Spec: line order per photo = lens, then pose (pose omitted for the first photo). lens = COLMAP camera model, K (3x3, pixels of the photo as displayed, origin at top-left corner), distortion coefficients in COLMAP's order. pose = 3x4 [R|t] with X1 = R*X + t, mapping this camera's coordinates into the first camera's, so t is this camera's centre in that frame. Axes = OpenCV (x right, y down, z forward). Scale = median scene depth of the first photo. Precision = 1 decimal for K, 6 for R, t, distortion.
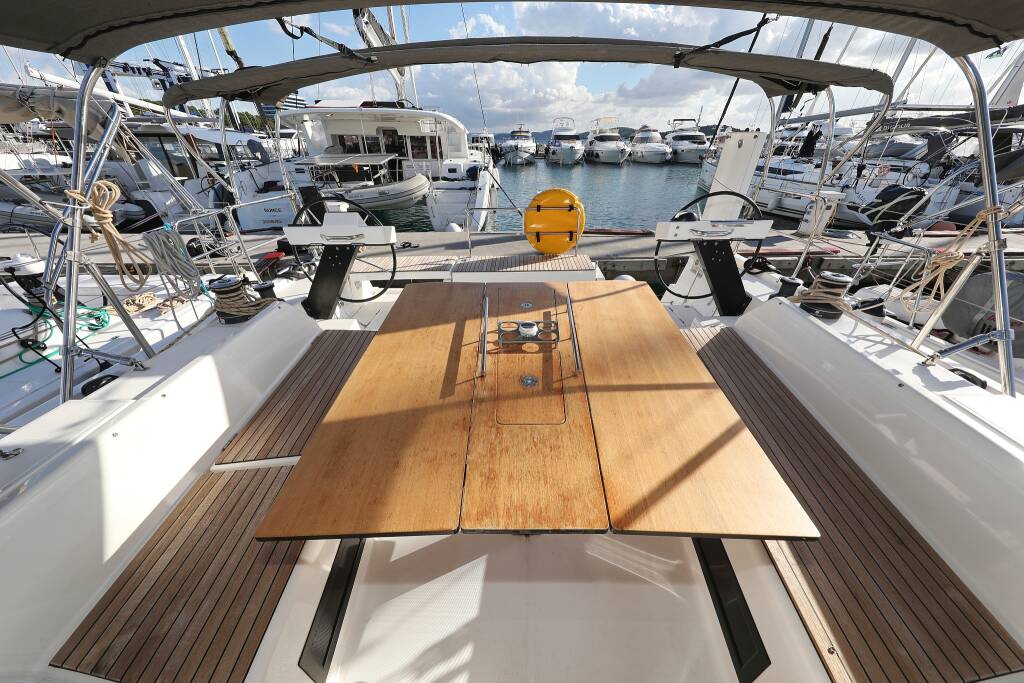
lens RADIAL K [[329.0, 0, 498.2], [0, 329.0, 355.8], [0, 0, 1]] dist [0.000120, 0.000050]
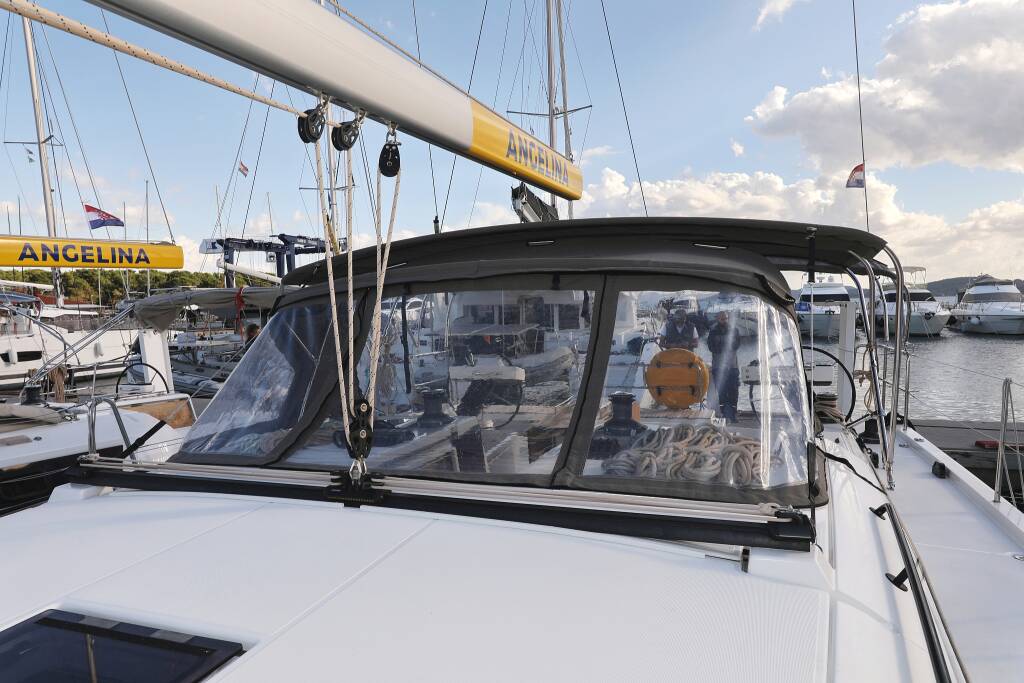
lens RADIAL K [[694.0, 0, 512.0], [0, 694.0, 341.5], [0, 0, 1]] dist [0.001728, 0.000352]
pose [[0.954298, -0.006181, -0.298793, 0.130488], [-0.144971, 0.864706, -0.480902, 0.234147], [0.261340, 0.502240, 0.824291, -0.371625]]
